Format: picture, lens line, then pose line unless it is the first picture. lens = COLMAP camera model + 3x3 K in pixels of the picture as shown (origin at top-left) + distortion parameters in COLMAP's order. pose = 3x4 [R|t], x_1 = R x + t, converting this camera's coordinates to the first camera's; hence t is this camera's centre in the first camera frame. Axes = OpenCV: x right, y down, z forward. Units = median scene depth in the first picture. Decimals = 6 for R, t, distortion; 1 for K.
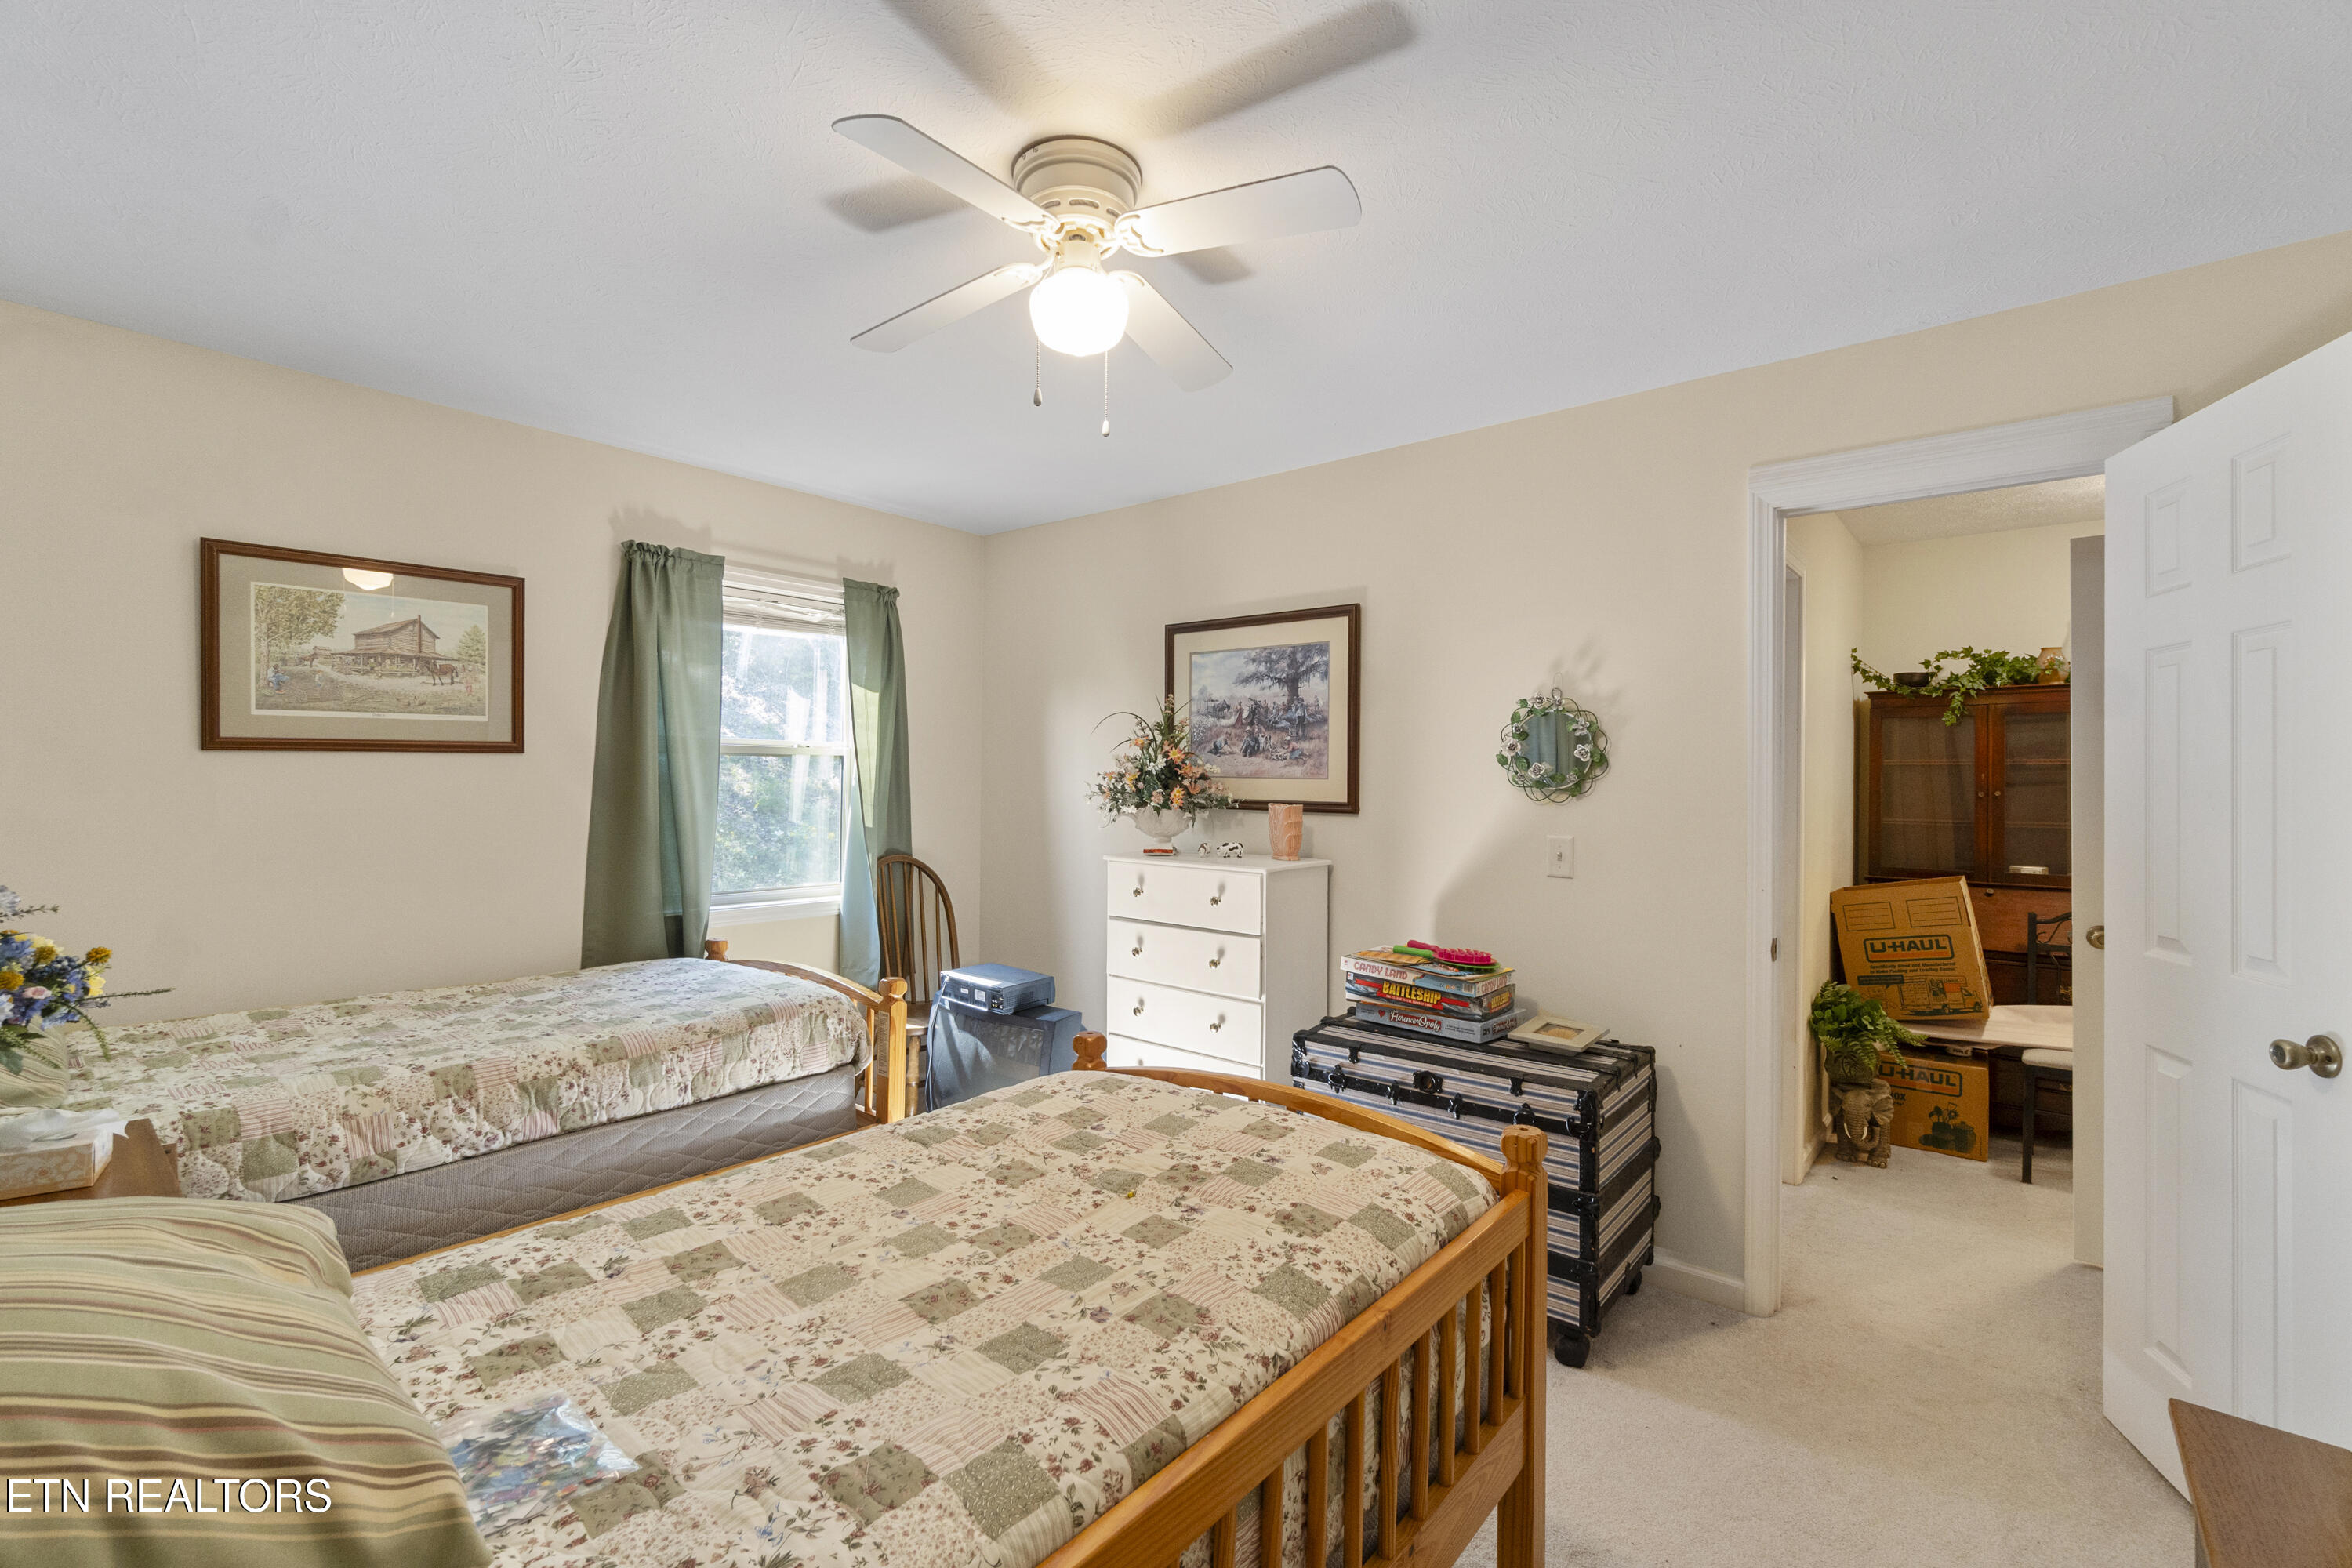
lens RADIAL K [[1020.1, 0, 1173.4], [0, 1020.1, 784.9], [0, 0, 1]] dist [-0.004344, -0.000959]
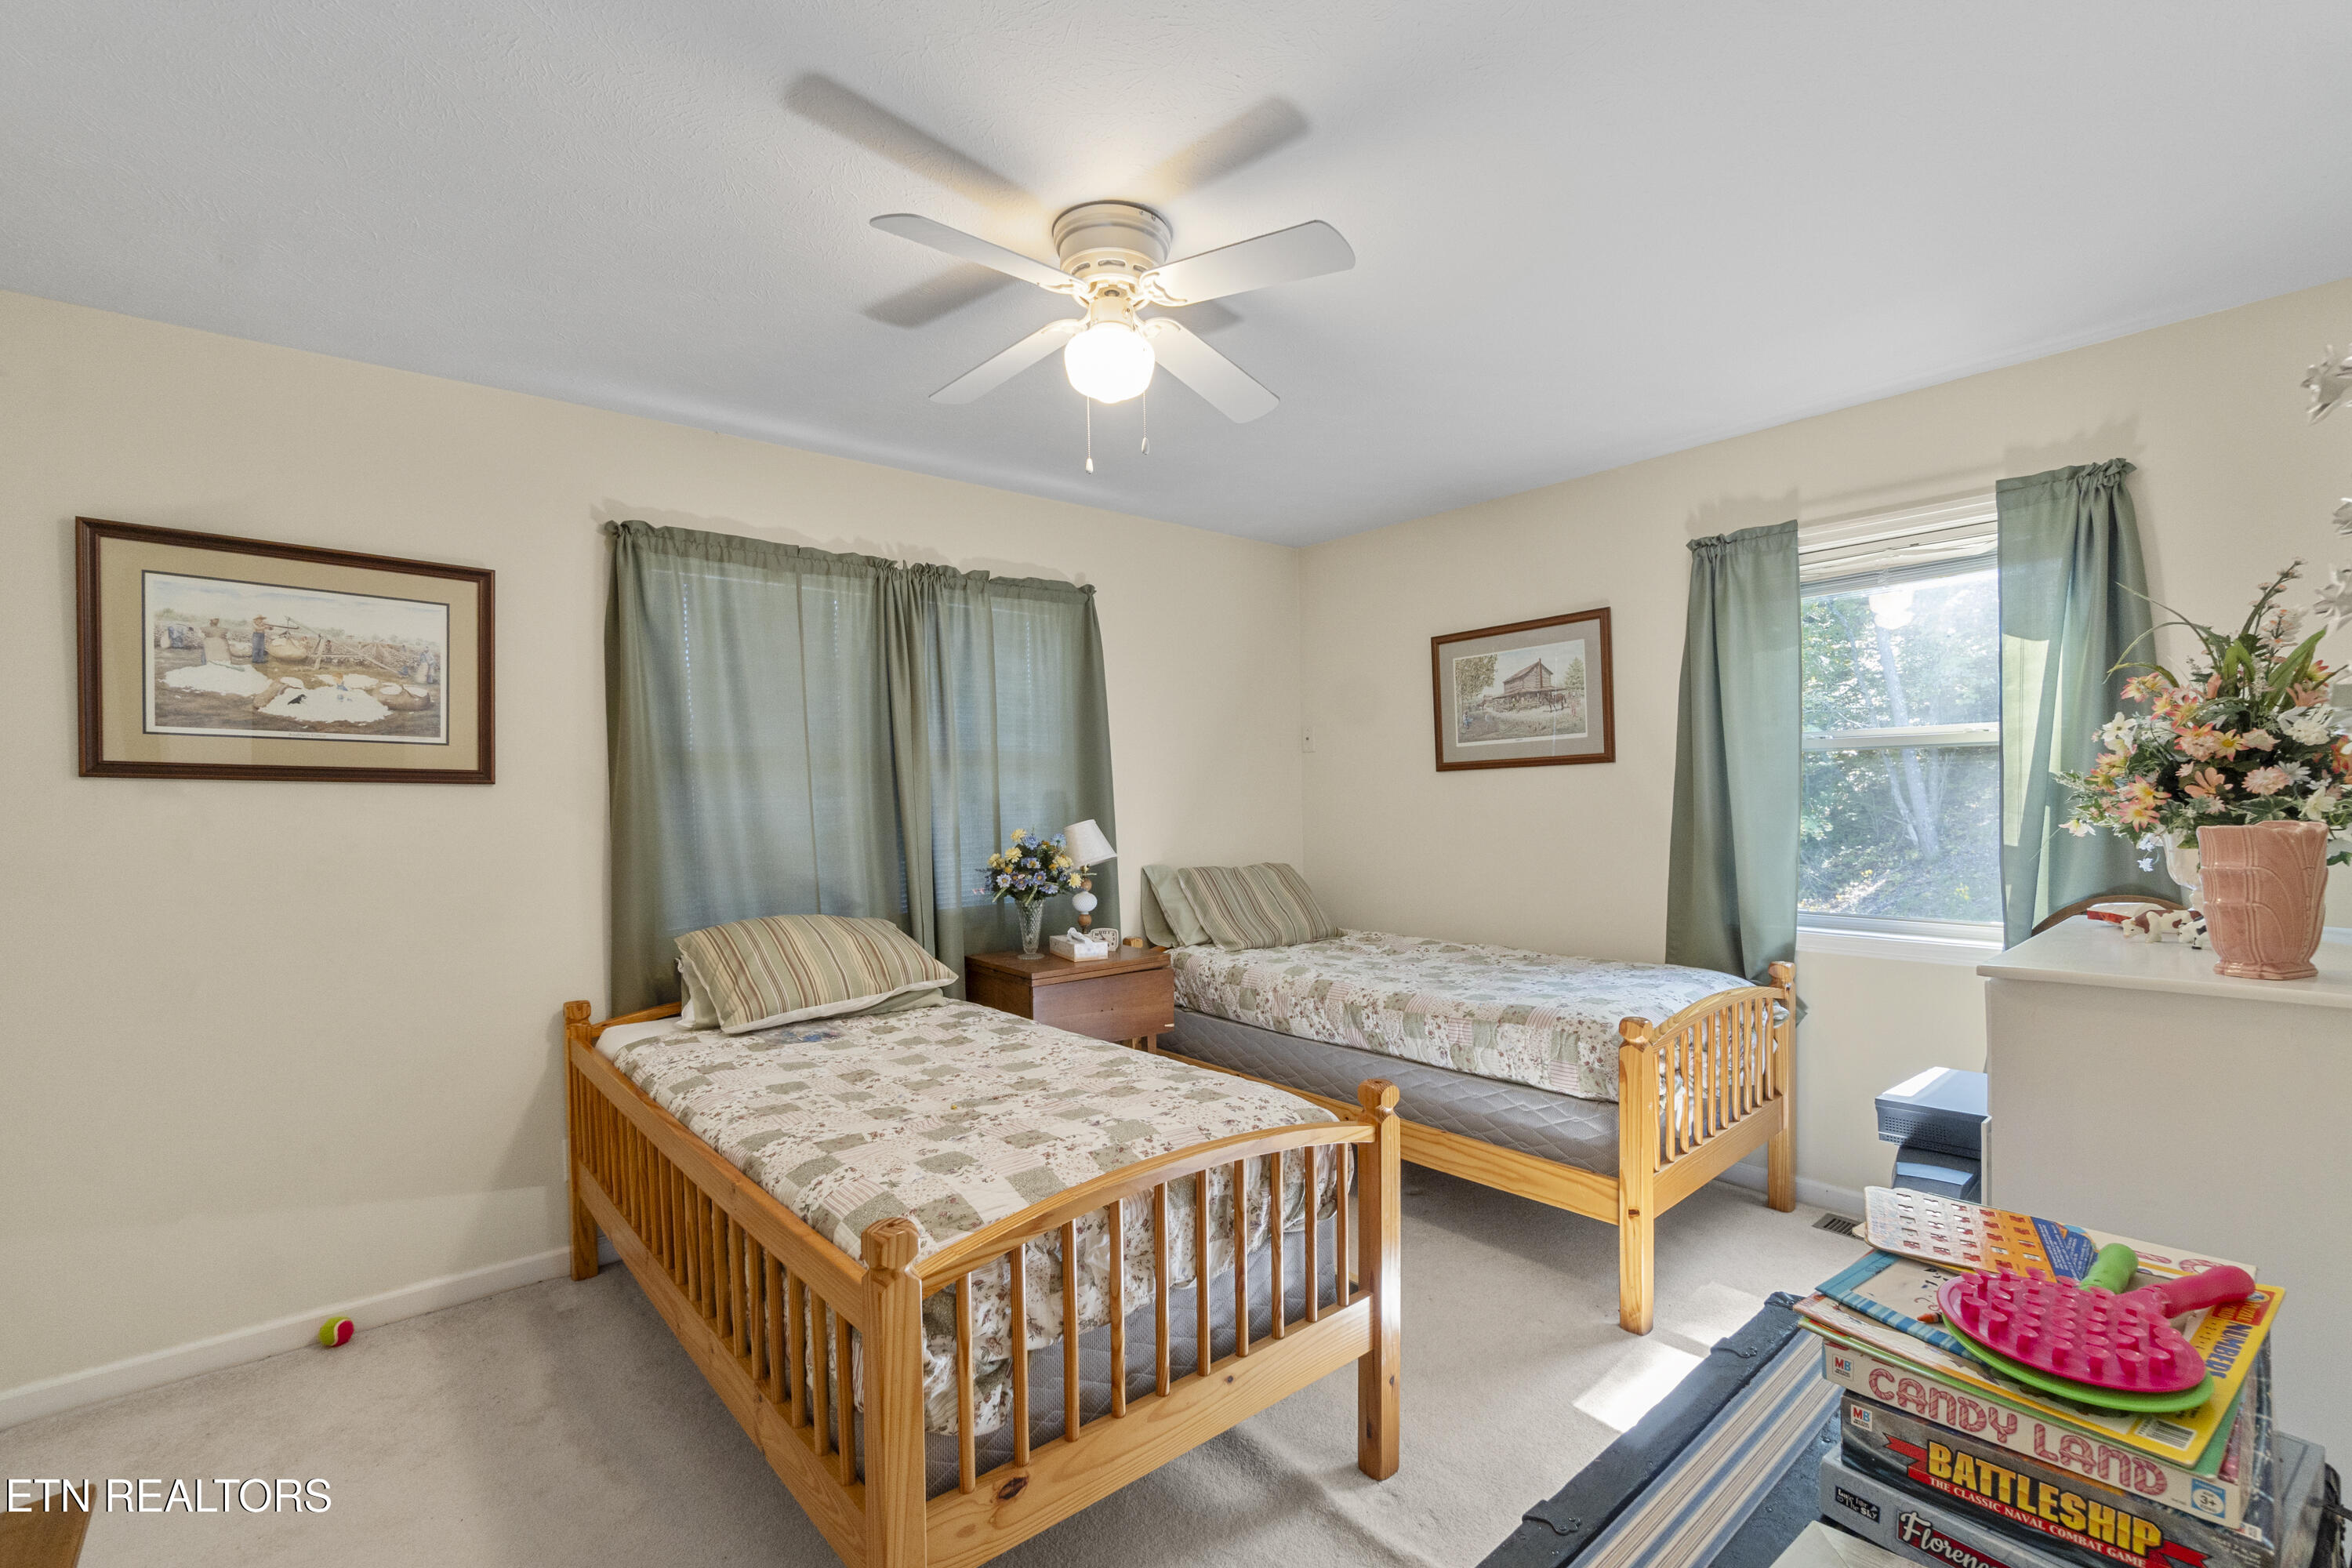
lens RADIAL K [[1020.1, 0, 1167.1], [0, 1020.1, 835.9], [0, 0, 1]] dist [-0.004344, -0.000959]
pose [[-0.167840, 0.035401, -0.985178, 0.648456], [0.015448, 0.999327, 0.033277, 0.006046], [0.985693, -0.009634, -0.168274, 0.809616]]
